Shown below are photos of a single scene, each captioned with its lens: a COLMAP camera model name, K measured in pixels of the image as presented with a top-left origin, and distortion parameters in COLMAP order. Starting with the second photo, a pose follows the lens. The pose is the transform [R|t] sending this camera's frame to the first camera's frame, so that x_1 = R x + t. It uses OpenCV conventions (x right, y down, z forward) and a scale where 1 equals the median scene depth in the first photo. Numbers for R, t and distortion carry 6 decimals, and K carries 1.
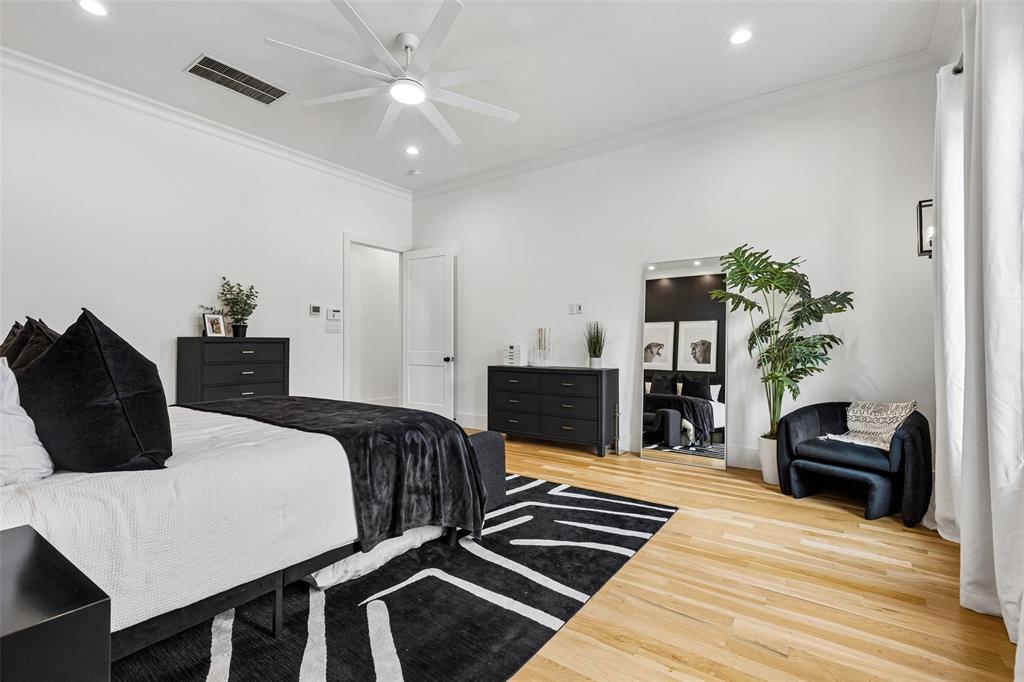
lens RADIAL K [[464.9, 0, 512.0], [0, 464.9, 341.0], [0, 0, 1]] dist [0.000625, 0.000032]
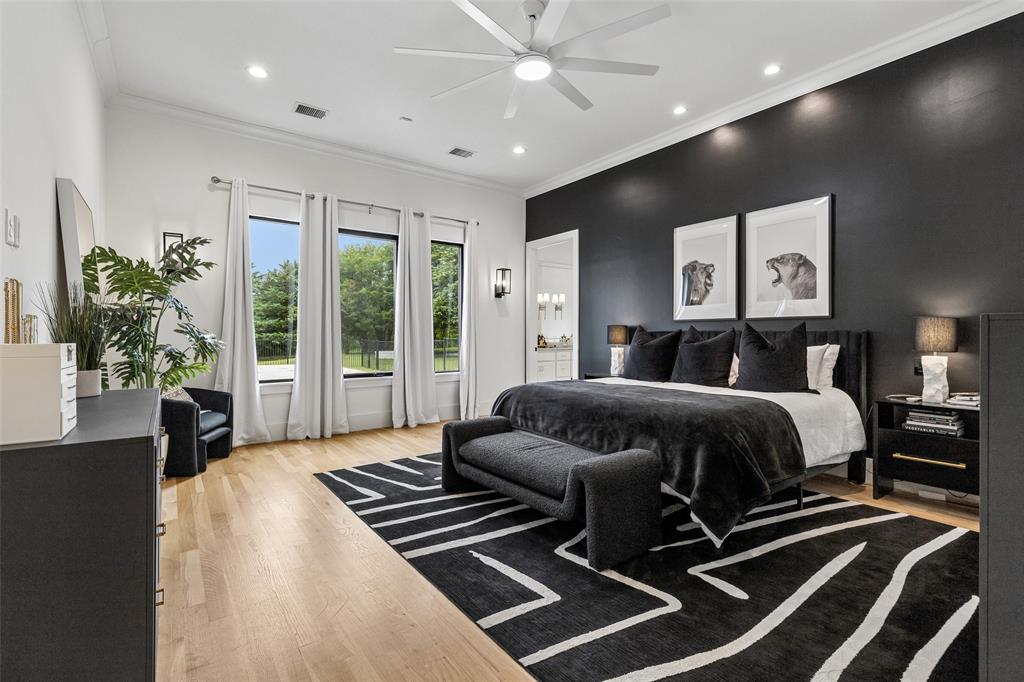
lens RADIAL K [[464.9, 0, 512.0], [0, 464.9, 341.0], [0, 0, 1]] dist [0.000625, 0.000032]
pose [[-0.954447, -0.003105, 0.298363, -0.474432], [-0.003603, 0.999993, -0.001119, 0.012903], [-0.298358, -0.002143, -0.954452, 1.938893]]
